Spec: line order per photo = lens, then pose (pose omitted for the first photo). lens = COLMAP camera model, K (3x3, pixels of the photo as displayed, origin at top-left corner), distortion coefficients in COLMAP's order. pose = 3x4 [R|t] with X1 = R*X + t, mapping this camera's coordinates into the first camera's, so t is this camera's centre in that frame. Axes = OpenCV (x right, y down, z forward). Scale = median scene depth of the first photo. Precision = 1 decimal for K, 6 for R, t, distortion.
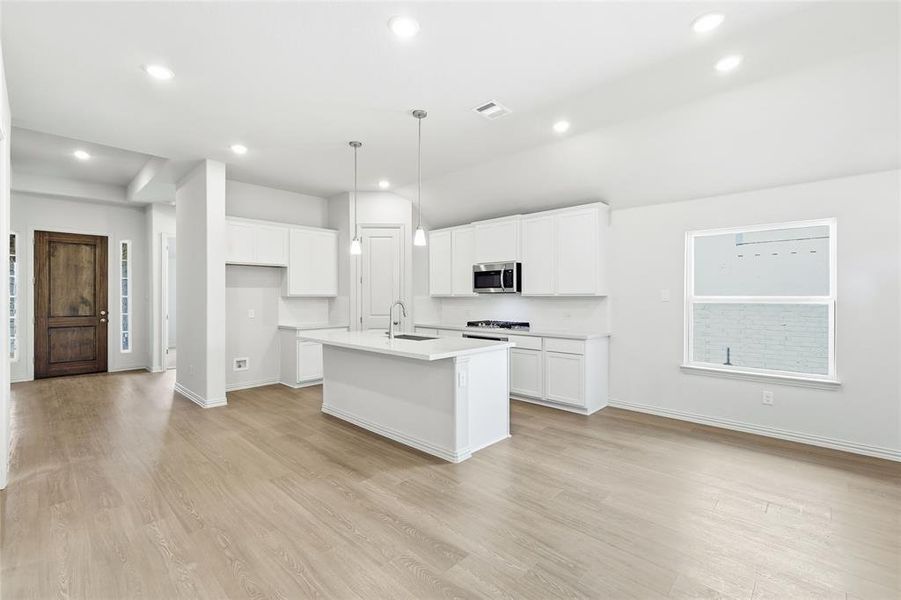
lens RADIAL K [[394.4, 0, 450.8], [0, 394.4, 295.8], [0, 0, 1]] dist [0.006364, -0.001593]
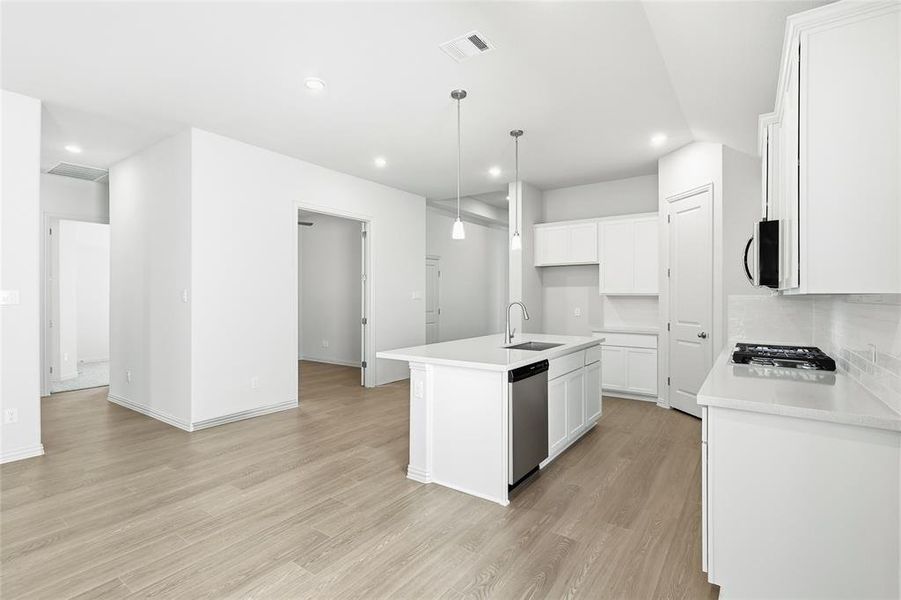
lens RADIAL K [[428.9, 0, 451.9], [0, 428.9, 295.4], [0, 0, 1]] dist [0.004355, 0.001998]
pose [[0.148369, 0.002110, -0.988930, 0.578613], [0.001318, 0.999996, 0.002331, -0.001055], [0.988931, -0.001649, 0.148366, 0.543731]]
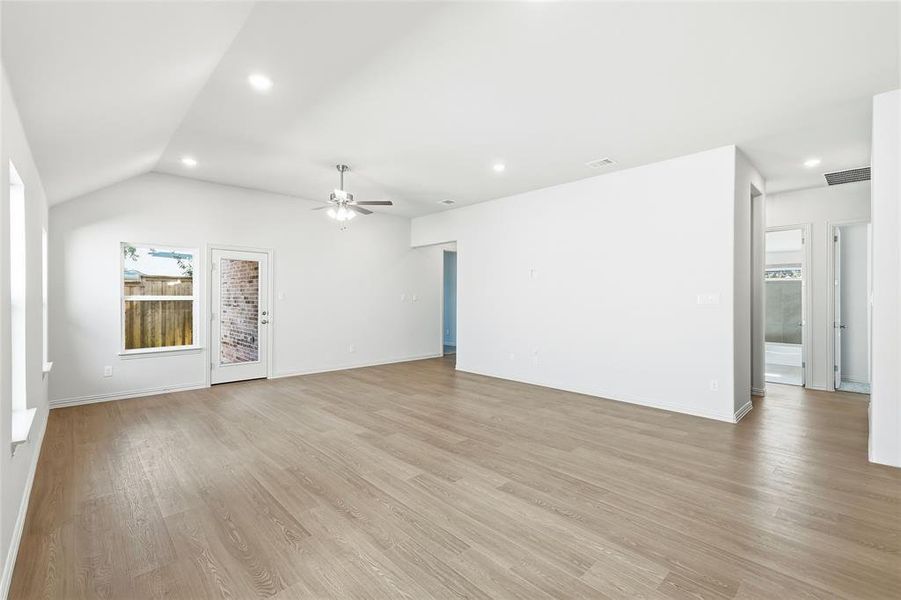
lens RADIAL K [[394.4, 0, 445.8], [0, 394.4, 293.8], [0, 0, 1]] dist [0.006364, -0.001593]
pose [[-0.998502, -0.001496, 0.054695, 0.353626], [-0.002162, 0.999924, -0.012132, 0.002363], [-0.054672, -0.012232, -0.998429, 0.814413]]
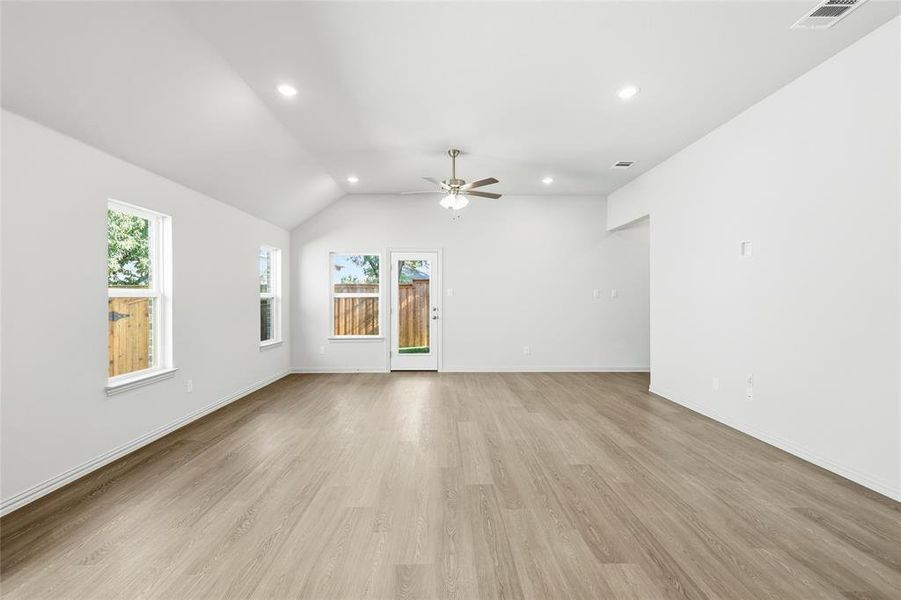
lens RADIAL K [[394.4, 0, 448.8], [0, 394.4, 296.7], [0, 0, 1]] dist [0.006364, -0.001593]
pose [[-0.701978, 0.005628, 0.712177, 0.047138], [0.001422, 0.999978, -0.006501, 0.015179], [-0.712198, -0.003550, -0.701970, 0.520065]]
